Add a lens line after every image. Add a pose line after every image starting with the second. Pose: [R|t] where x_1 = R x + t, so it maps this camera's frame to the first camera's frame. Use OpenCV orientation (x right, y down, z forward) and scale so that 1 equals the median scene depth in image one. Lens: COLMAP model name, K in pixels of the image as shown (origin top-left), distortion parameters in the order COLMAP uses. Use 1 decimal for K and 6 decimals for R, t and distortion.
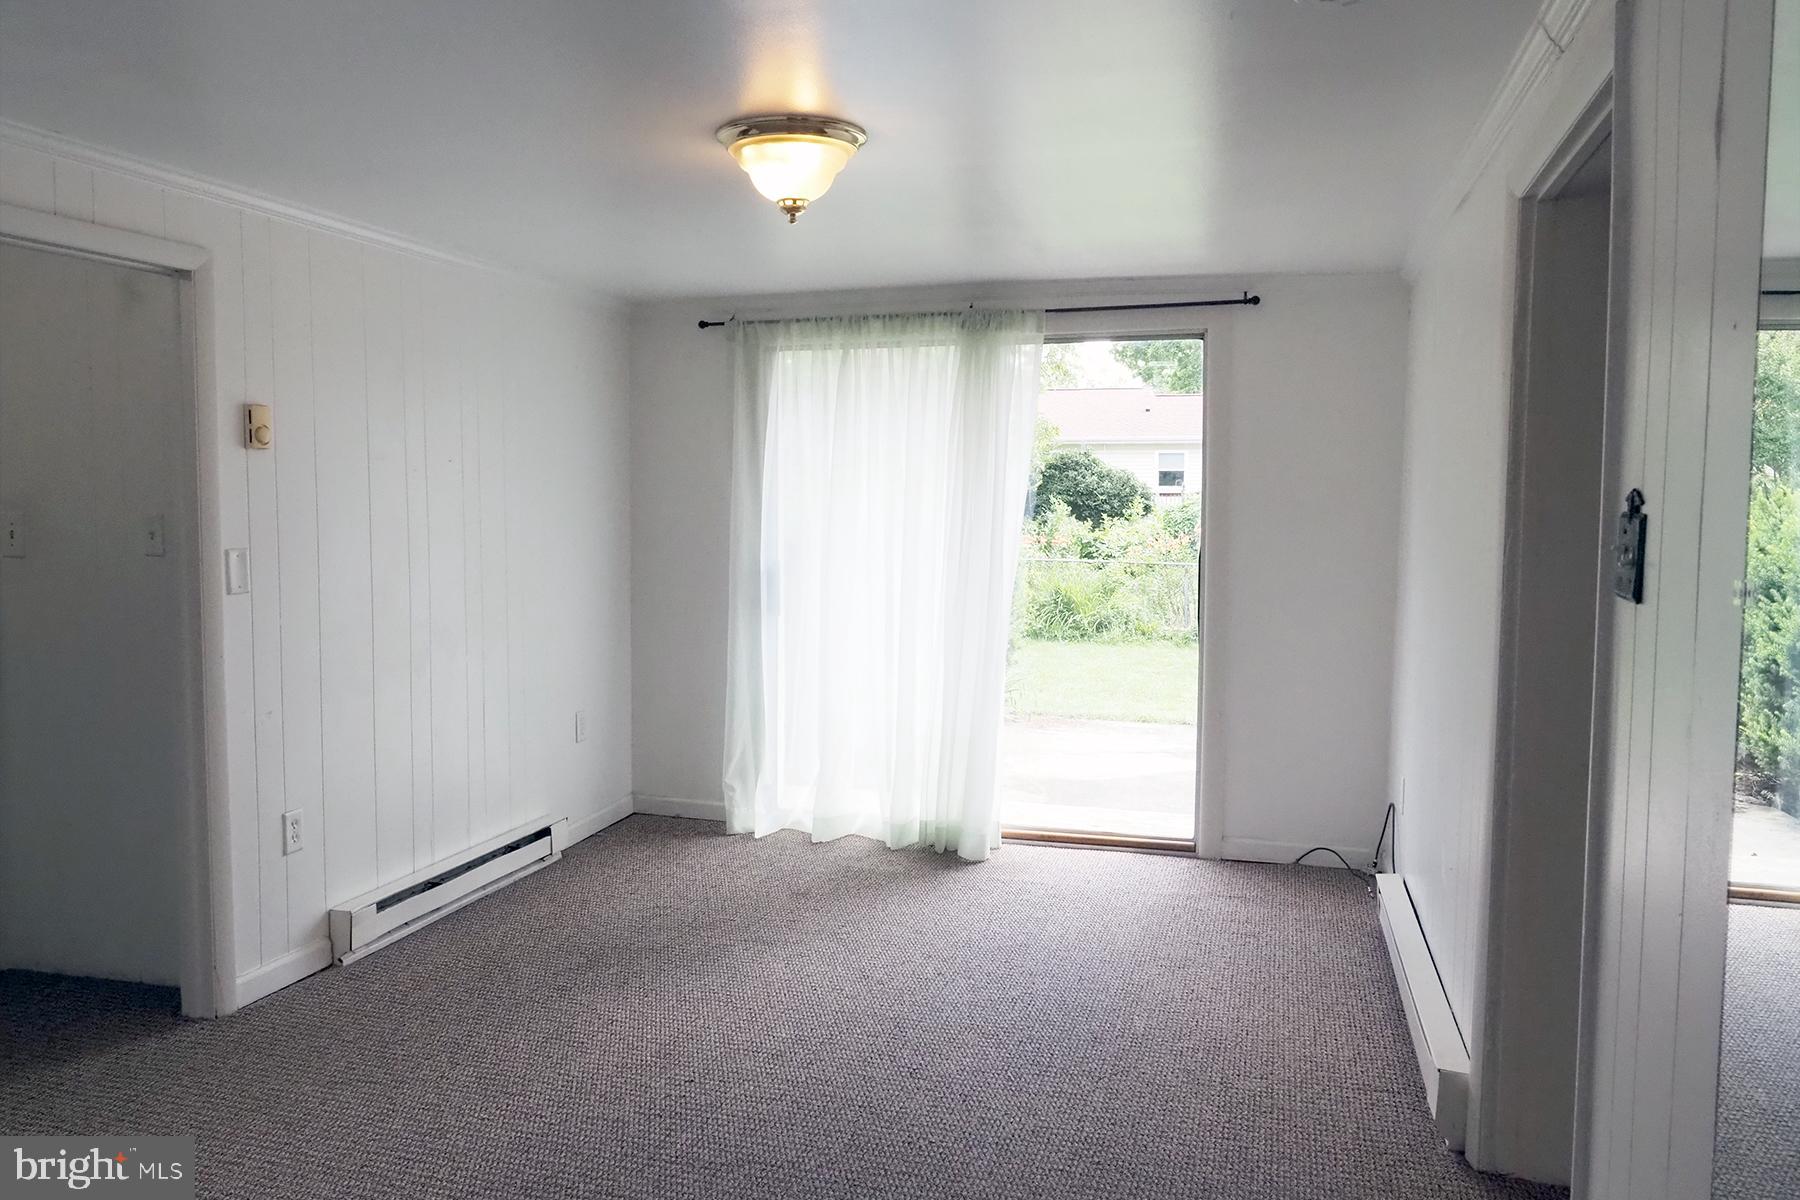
lens RADIAL K [[1313.1, 0, 897.9], [0, 1313.1, 582.2], [0, 0, 1]] dist [-0.020061, -0.001450]
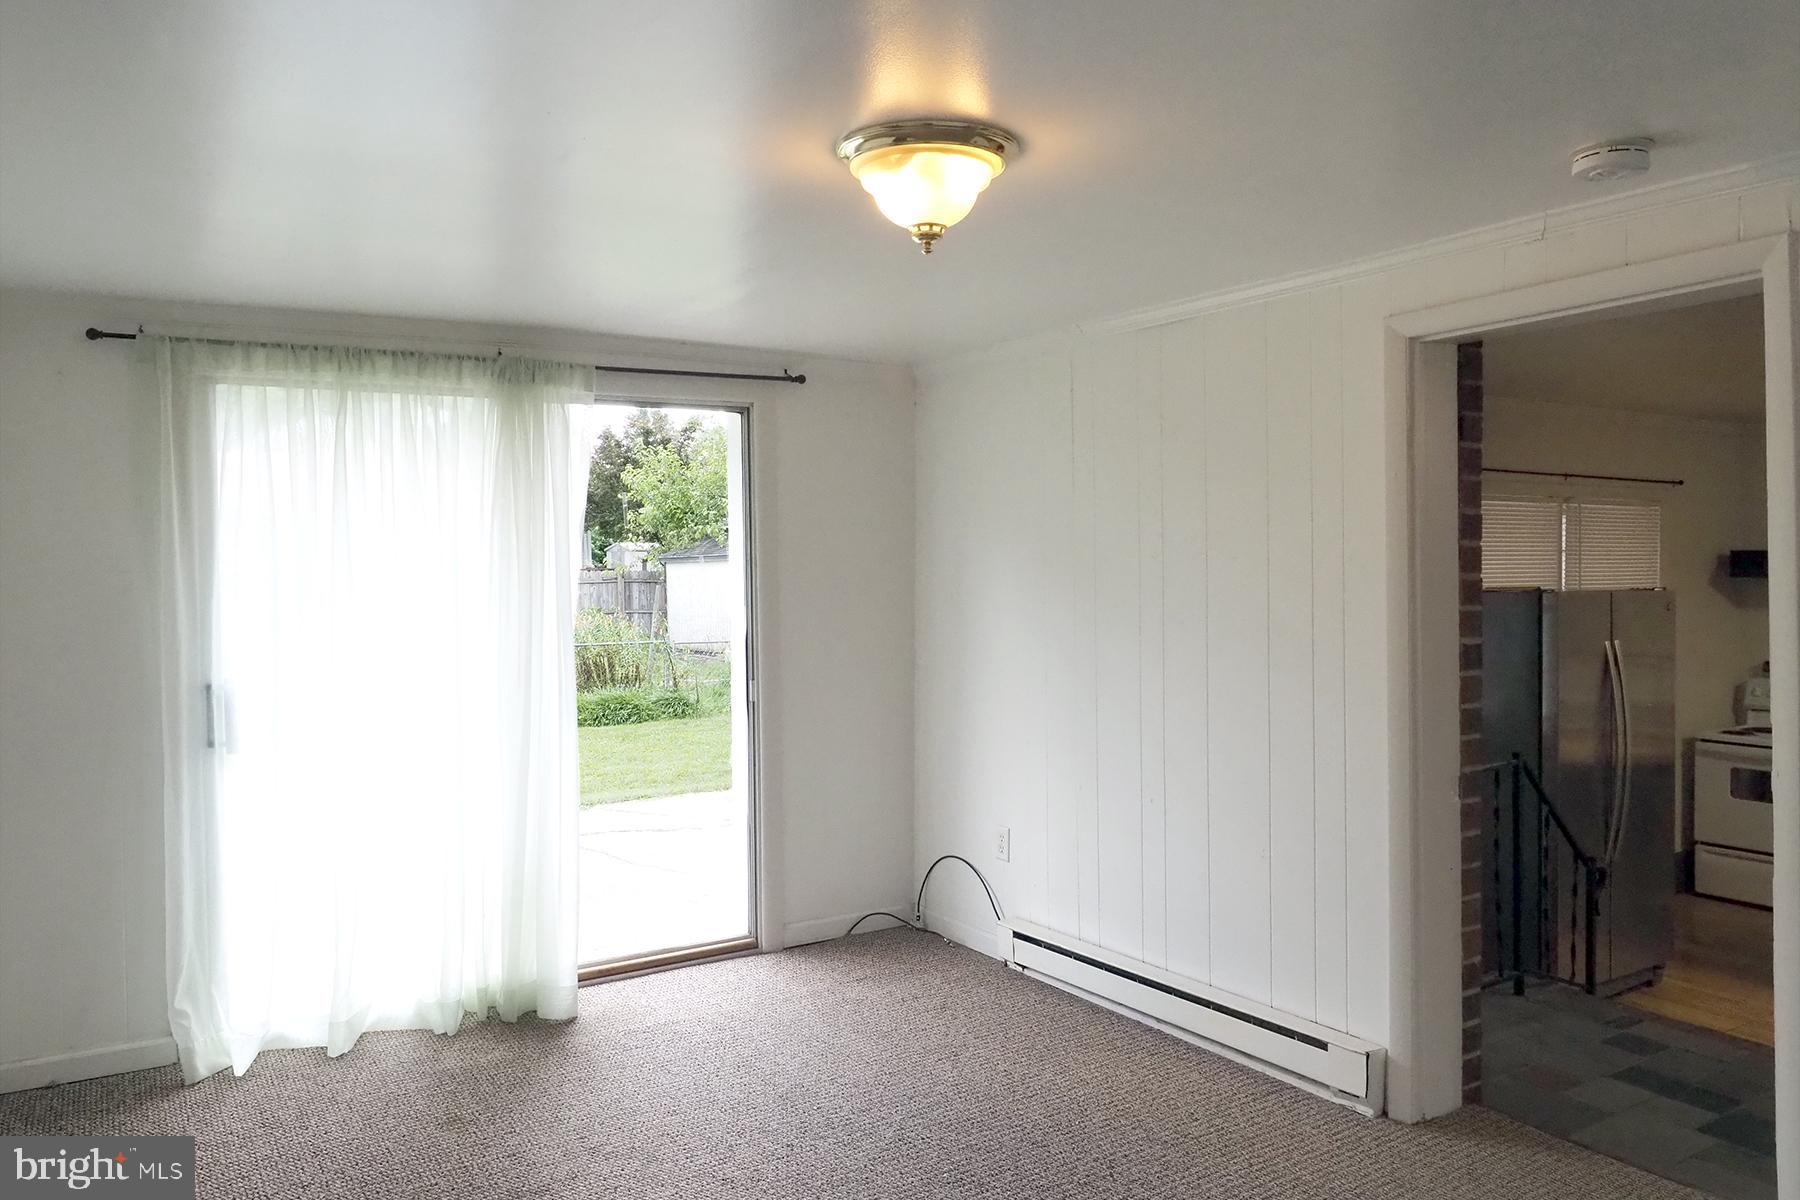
lens RADIAL K [[1299.8, 0, 895.3], [0, 1299.8, 595.7], [0, 0, 1]] dist [-0.005971, -0.001954]
pose [[0.664331, -0.030378, 0.746821, -0.399716], [0.063701, 0.997840, -0.016076, -0.027650], [-0.744719, 0.058253, 0.664831, 0.277387]]
